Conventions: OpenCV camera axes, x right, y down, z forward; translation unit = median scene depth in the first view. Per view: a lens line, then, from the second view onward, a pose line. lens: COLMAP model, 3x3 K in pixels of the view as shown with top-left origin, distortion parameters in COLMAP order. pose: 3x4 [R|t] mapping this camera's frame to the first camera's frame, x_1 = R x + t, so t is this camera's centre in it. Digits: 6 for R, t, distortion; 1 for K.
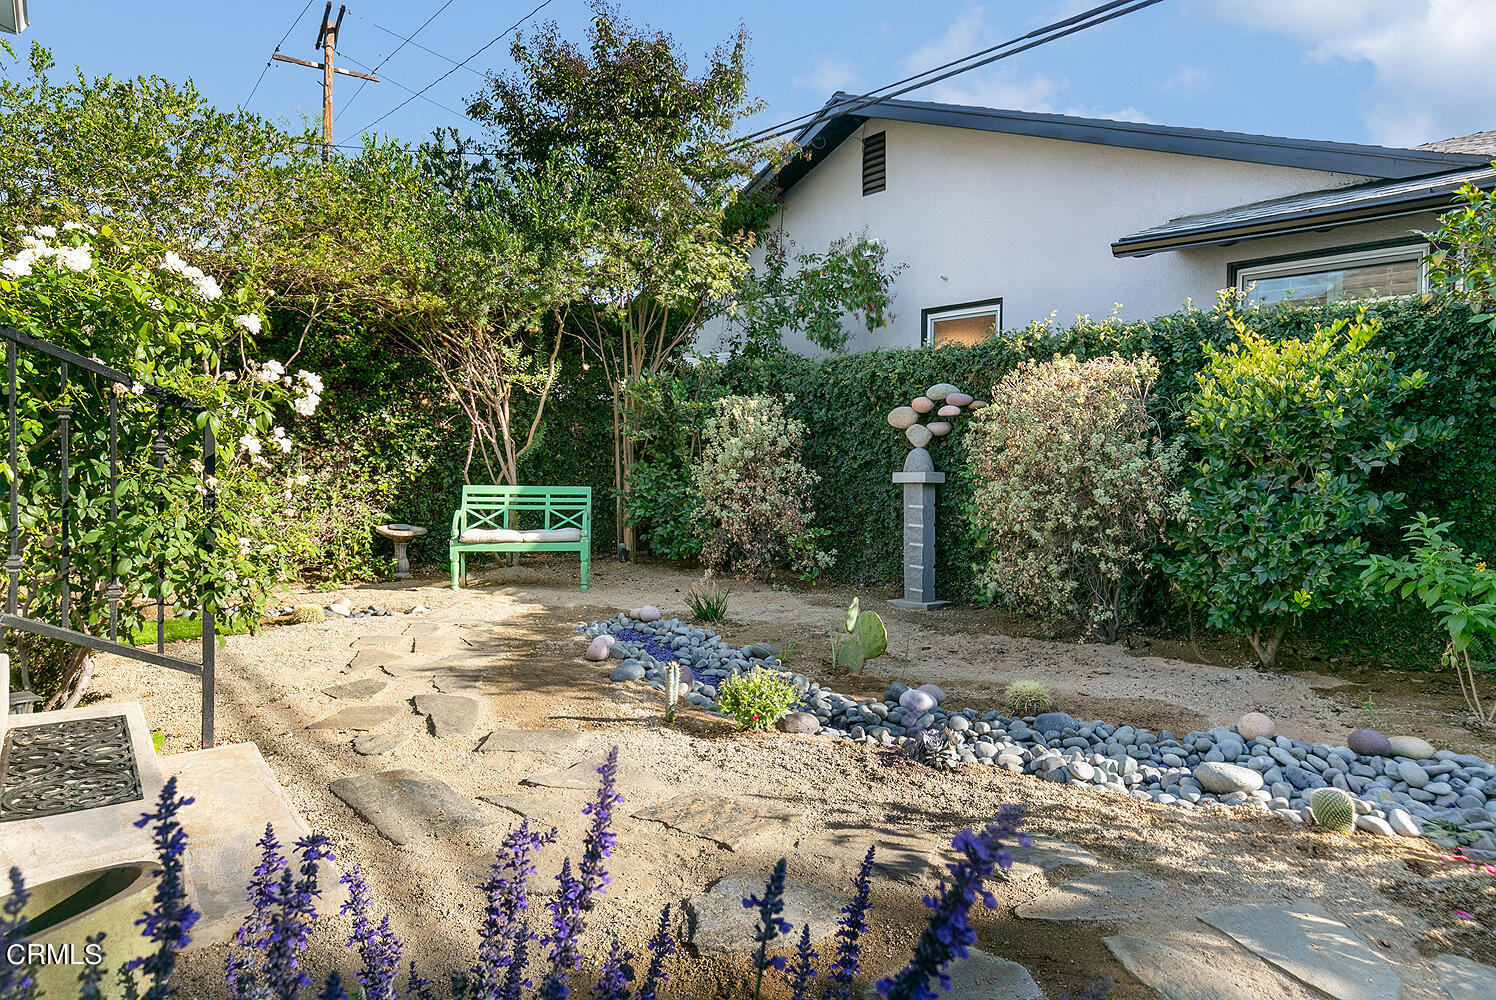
lens RADIAL K [[903.4, 0, 748.0], [0, 903.4, 500.0], [0, 0, 1]] dist [-0.001081, 0.000469]
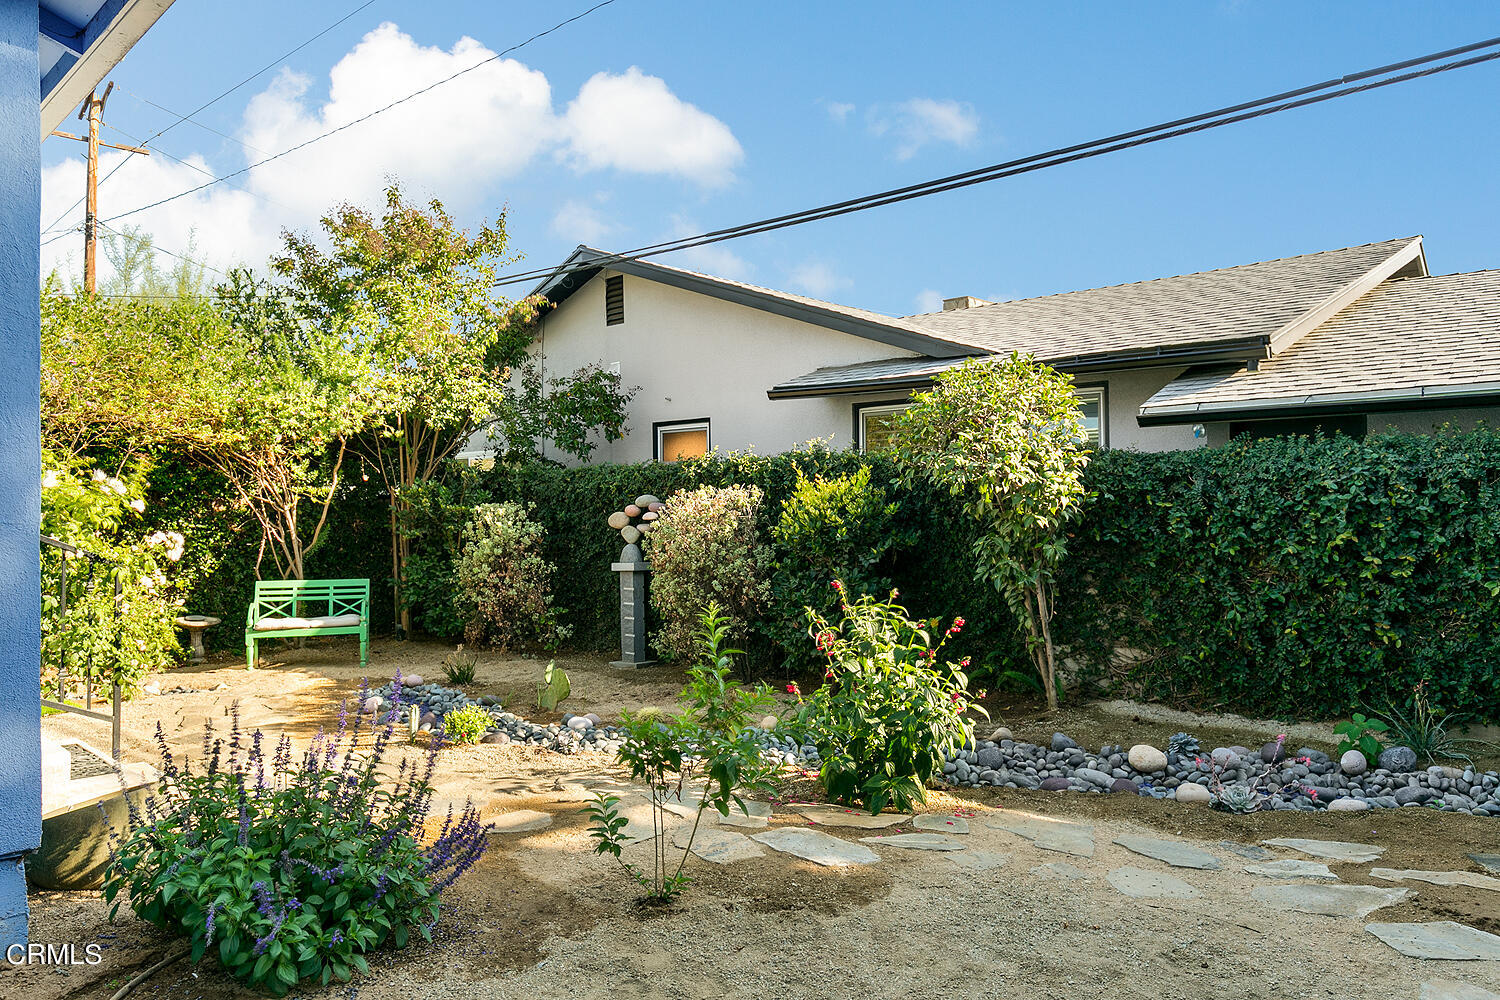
lens RADIAL K [[993.2, 0, 733.6], [0, 993.2, 484.8], [0, 0, 1]] dist [0.008578, 0.001252]
pose [[0.985991, -0.015447, 0.166083, 0.087282], [0.027979, 0.996911, -0.073386, -0.029175], [-0.164436, 0.077004, 0.983377, -0.395195]]
